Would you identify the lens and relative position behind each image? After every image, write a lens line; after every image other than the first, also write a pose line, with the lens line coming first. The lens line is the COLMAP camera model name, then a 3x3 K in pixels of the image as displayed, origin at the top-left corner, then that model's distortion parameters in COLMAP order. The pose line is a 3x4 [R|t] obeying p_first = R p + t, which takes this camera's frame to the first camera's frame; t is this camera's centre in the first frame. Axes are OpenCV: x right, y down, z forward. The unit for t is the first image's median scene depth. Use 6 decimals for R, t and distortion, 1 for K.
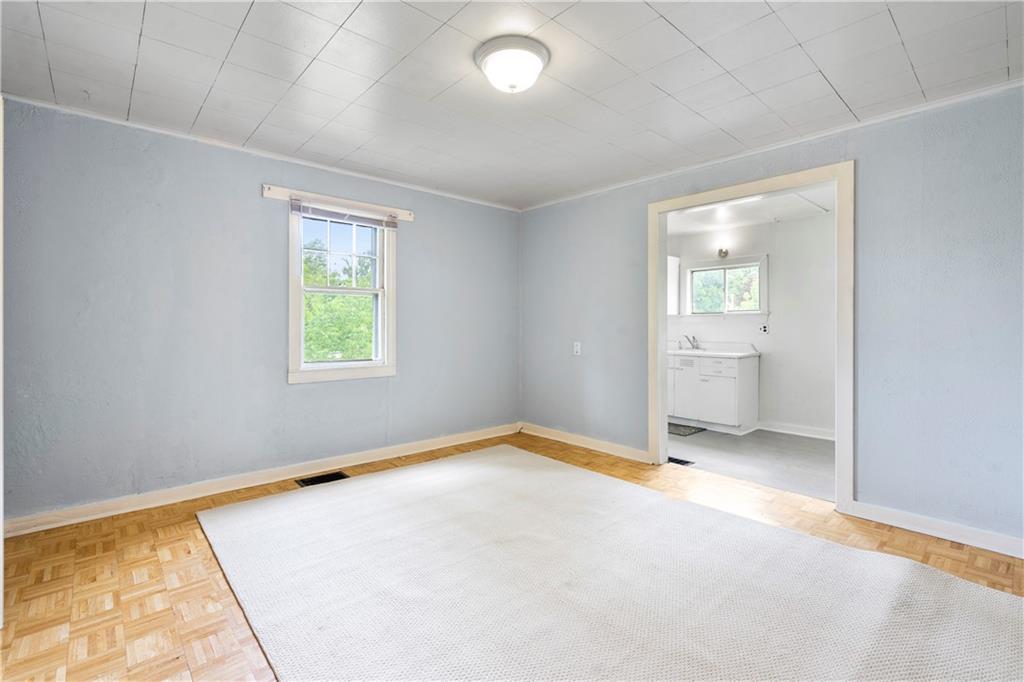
lens RADIAL K [[464.4, 0, 510.2], [0, 464.4, 334.3], [0, 0, 1]] dist [-0.005701, 0.001250]
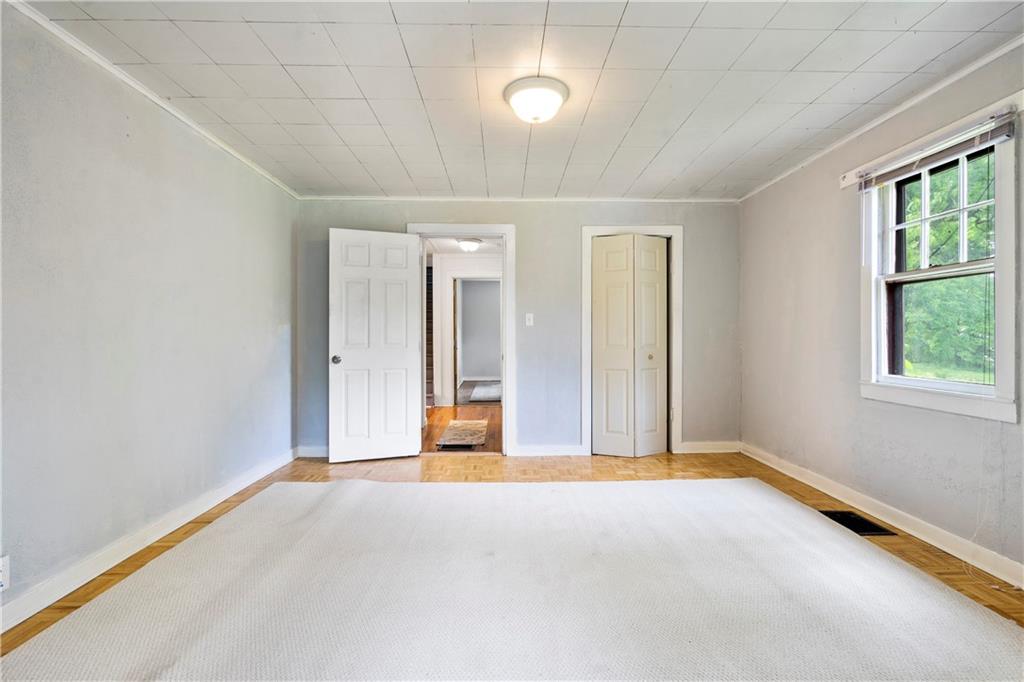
lens RADIAL K [[464.4, 0, 511.6], [0, 464.4, 337.5], [0, 0, 1]] dist [-0.005701, 0.001250]
pose [[-0.658451, 0.003978, -0.752613, 0.547284], [-0.008300, 0.999887, 0.012546, -0.006912], [0.752578, 0.014508, -0.658343, 1.026002]]
